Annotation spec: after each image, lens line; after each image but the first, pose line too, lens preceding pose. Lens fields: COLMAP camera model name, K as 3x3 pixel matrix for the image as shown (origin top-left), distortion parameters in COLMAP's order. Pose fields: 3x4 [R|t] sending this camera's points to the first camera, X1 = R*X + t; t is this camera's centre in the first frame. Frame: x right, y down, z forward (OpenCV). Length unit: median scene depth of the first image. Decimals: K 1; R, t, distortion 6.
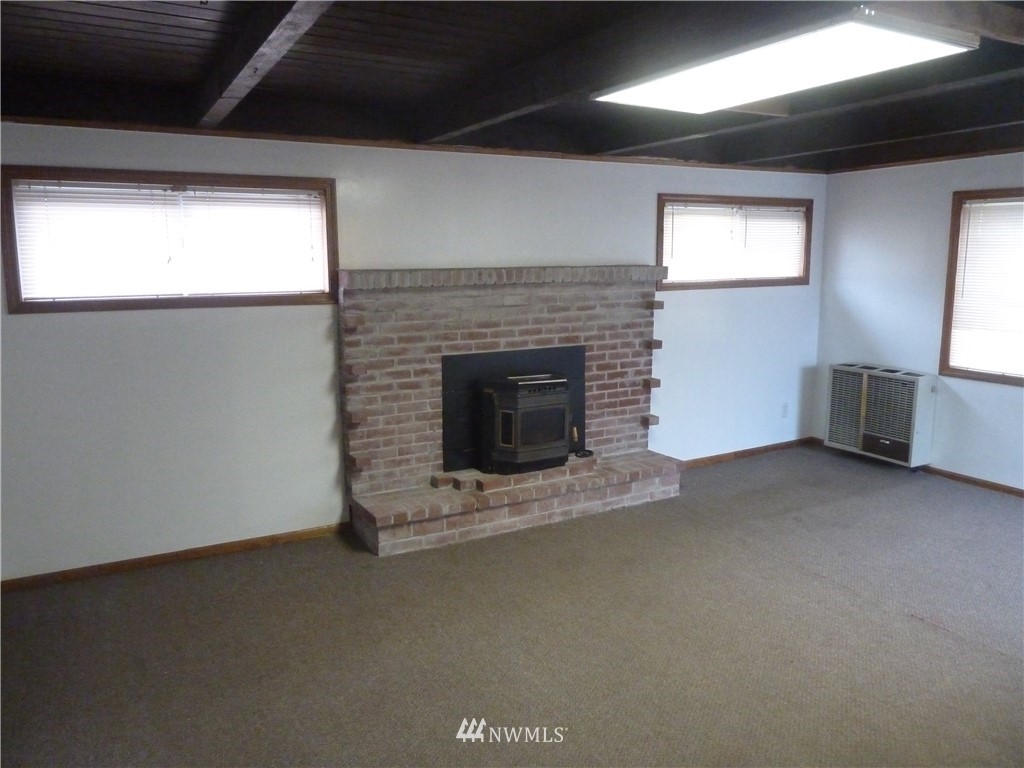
lens RADIAL K [[761.4, 0, 510.8], [0, 761.4, 381.6], [0, 0, 1]] dist [-0.033797, 0.000608]
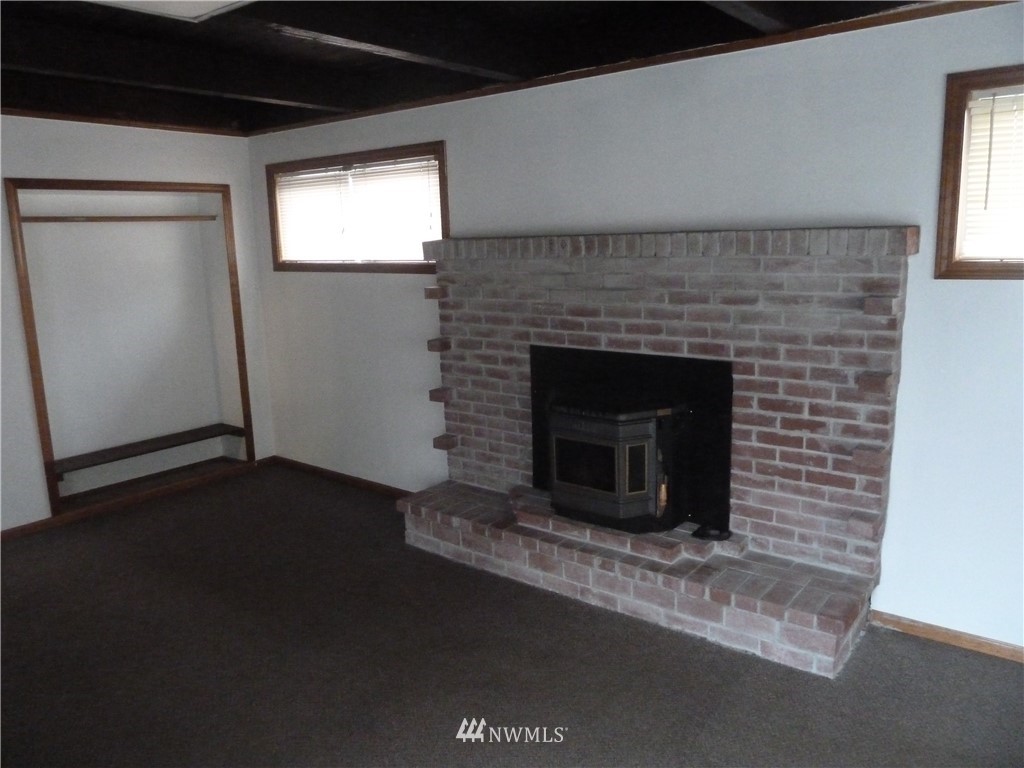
lens RADIAL K [[761.4, 0, 511.2], [0, 761.4, 383.6], [0, 0, 1]] dist [-0.033797, 0.000608]
pose [[0.377078, 0.173075, -0.909867, 0.601138], [-0.122099, 0.983100, 0.136404, -0.094428], [0.918098, 0.059659, 0.391837, 0.623169]]
